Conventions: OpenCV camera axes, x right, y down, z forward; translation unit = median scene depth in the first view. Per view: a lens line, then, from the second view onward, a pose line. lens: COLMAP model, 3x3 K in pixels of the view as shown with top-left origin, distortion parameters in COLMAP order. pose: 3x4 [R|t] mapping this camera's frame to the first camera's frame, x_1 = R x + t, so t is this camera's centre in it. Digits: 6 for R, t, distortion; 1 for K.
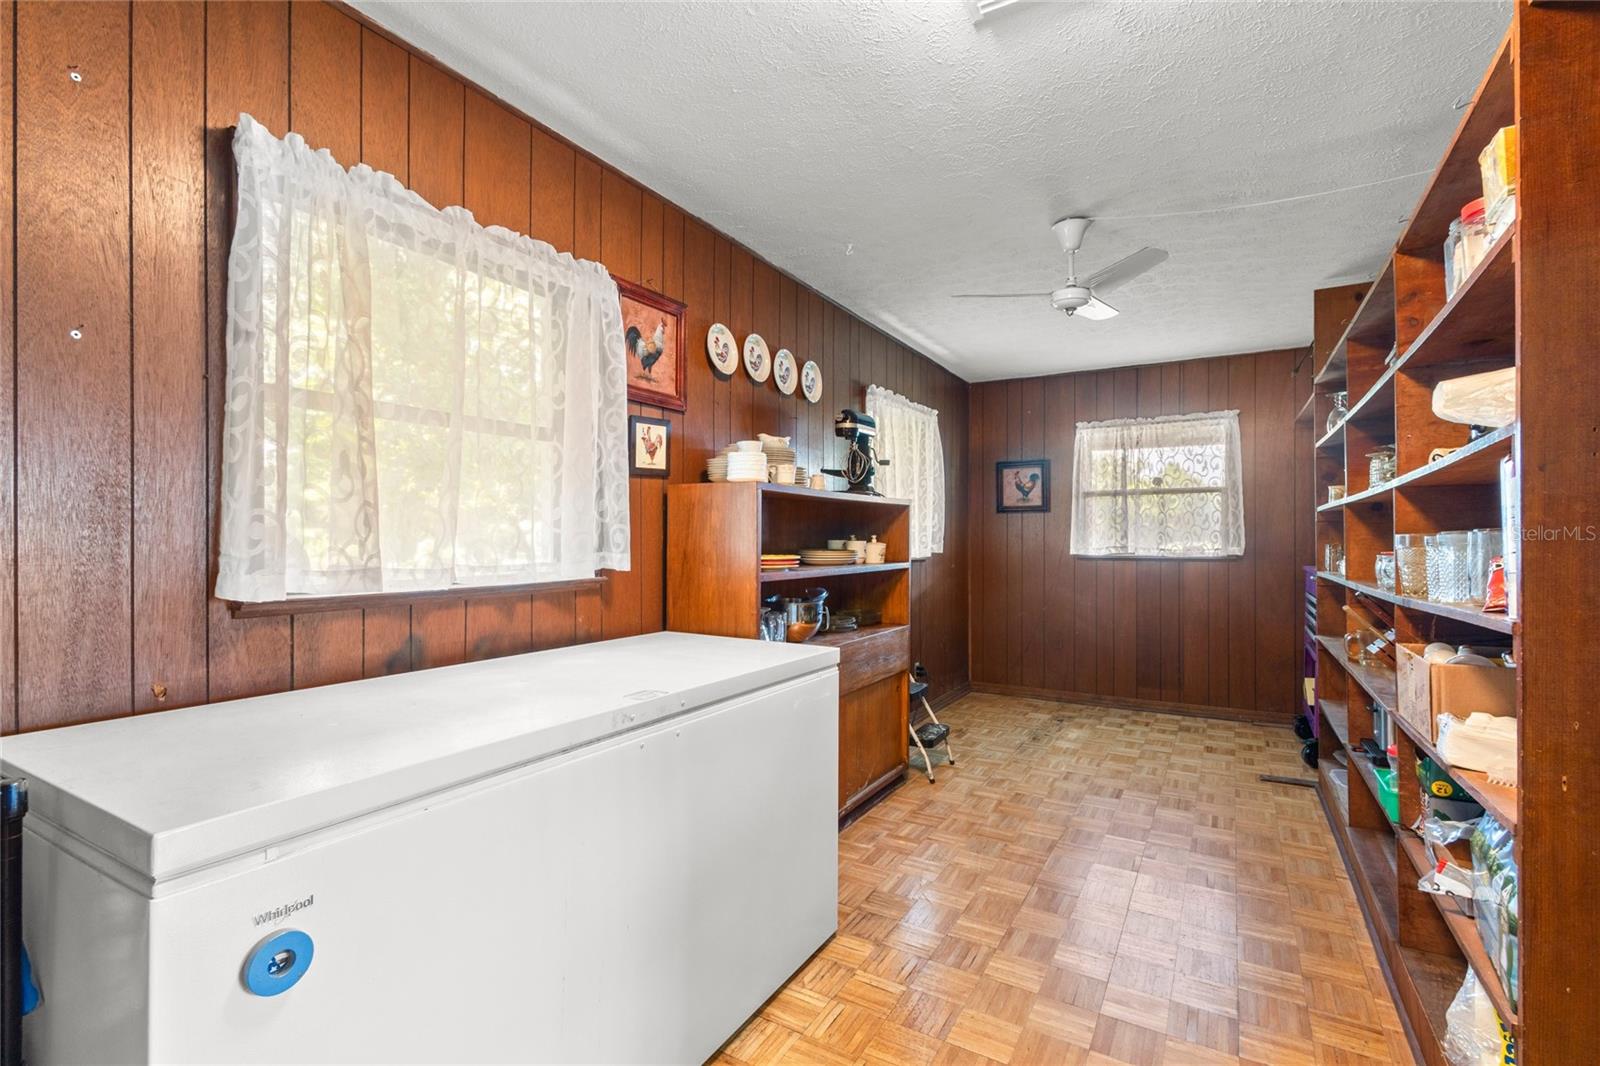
lens RADIAL K [[734.2, 0, 800.0], [0, 734.2, 533.0], [0, 0, 1]] dist [-0.002621, -0.000199]
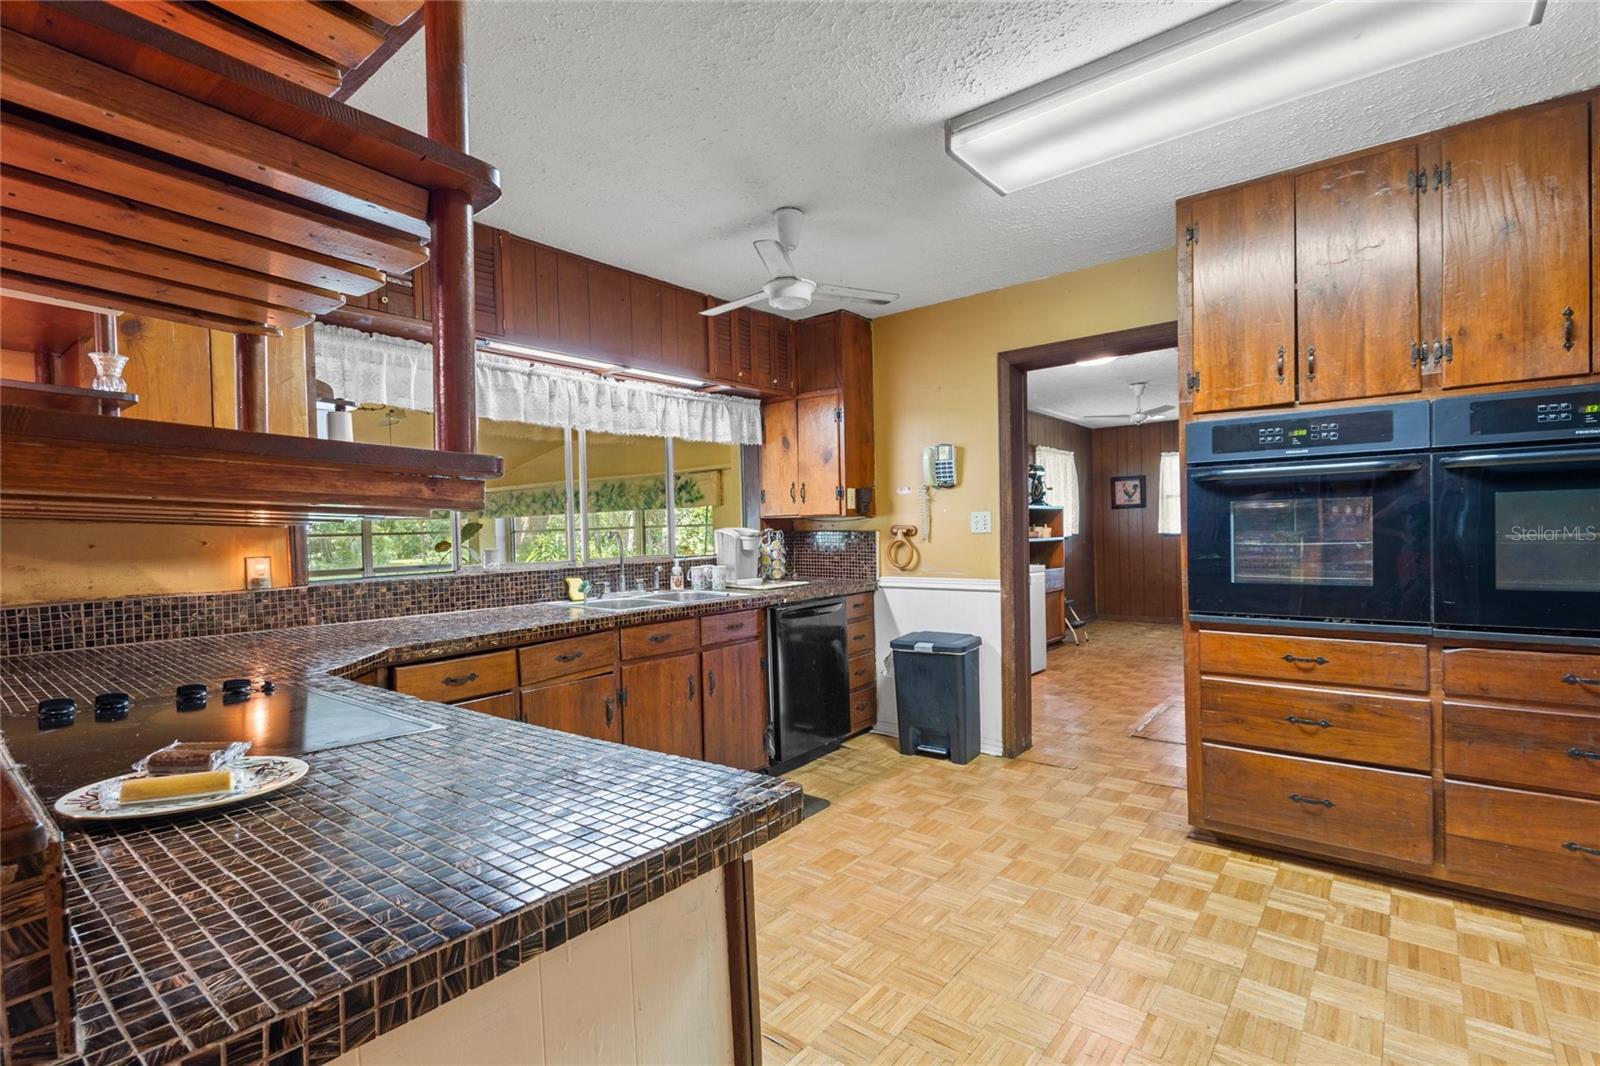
lens RADIAL K [[734.2, 0, 800.0], [0, 734.2, 533.0], [0, 0, 1]] dist [-0.002621, -0.000199]
pose [[0.987668, -0.024493, -0.154635, -0.232201], [0.025604, 0.999659, 0.005198, -0.000633], [0.154455, -0.009094, 0.987958, -1.010519]]
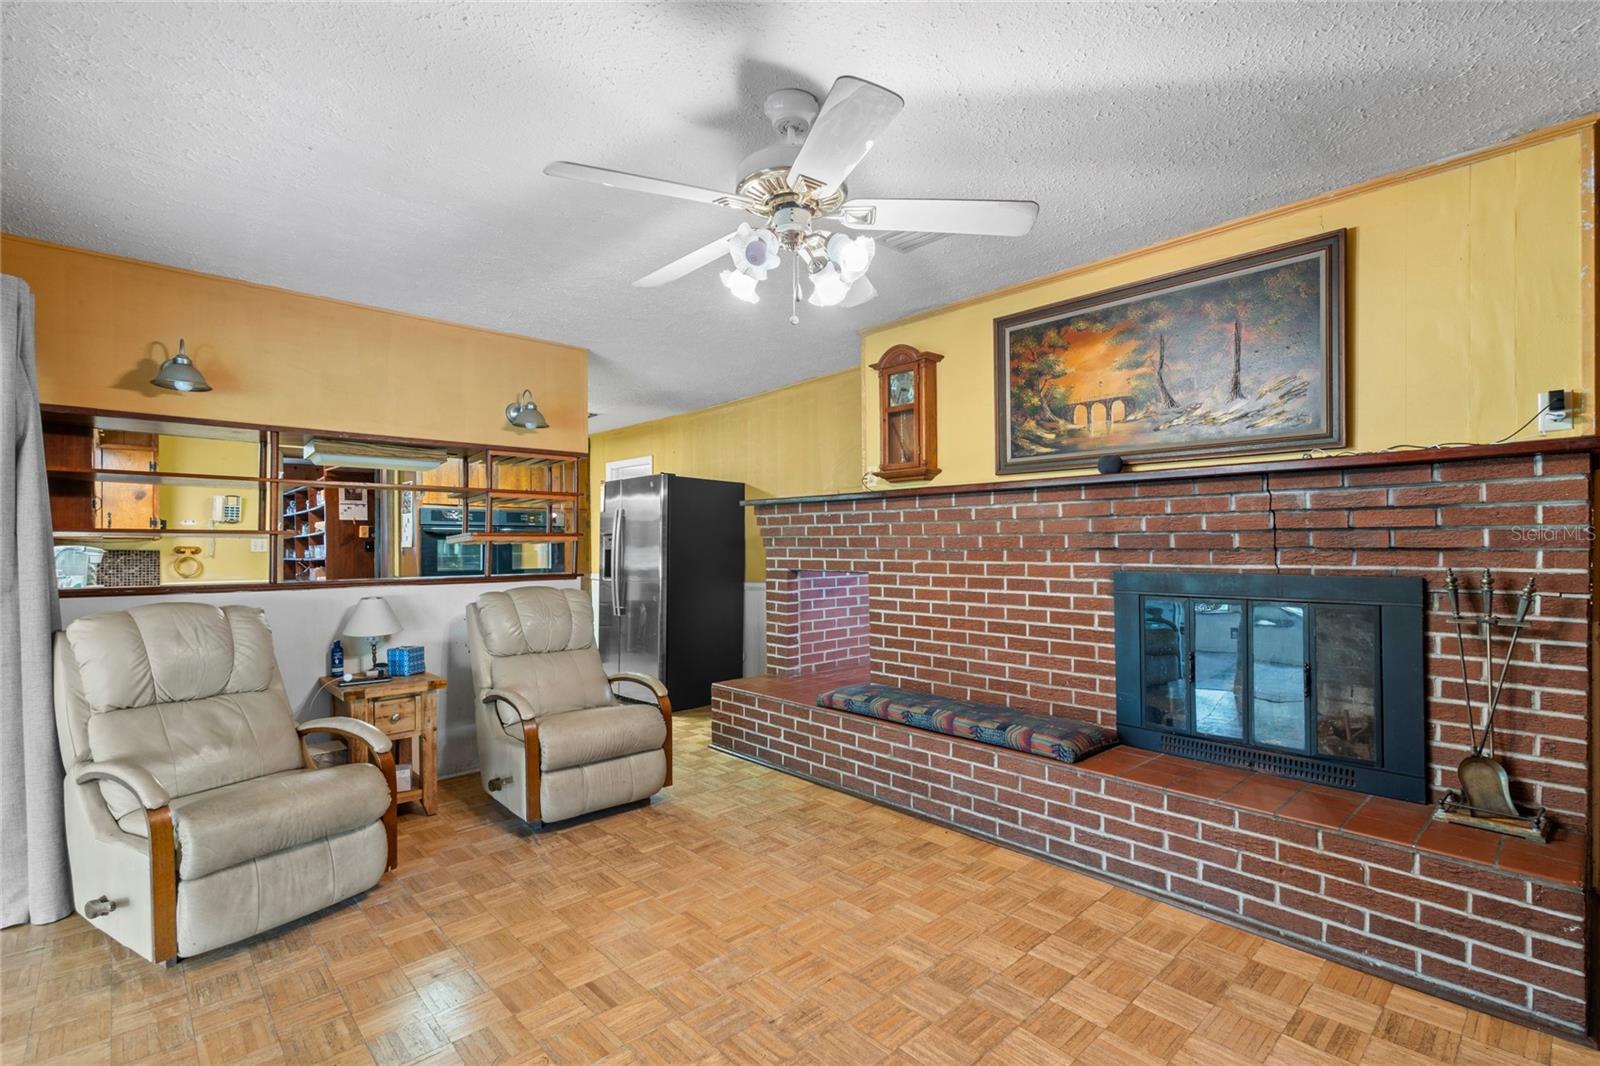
lens RADIAL K [[734.2, 0, 800.0], [0, 734.2, 533.0], [0, 0, 1]] dist [-0.002621, -0.000199]
pose [[0.299360, 0.003650, 0.954133, -1.274961], [0.004879, 0.999974, -0.005356, -0.017001], [-0.954128, 0.006259, 0.299335, -1.592395]]
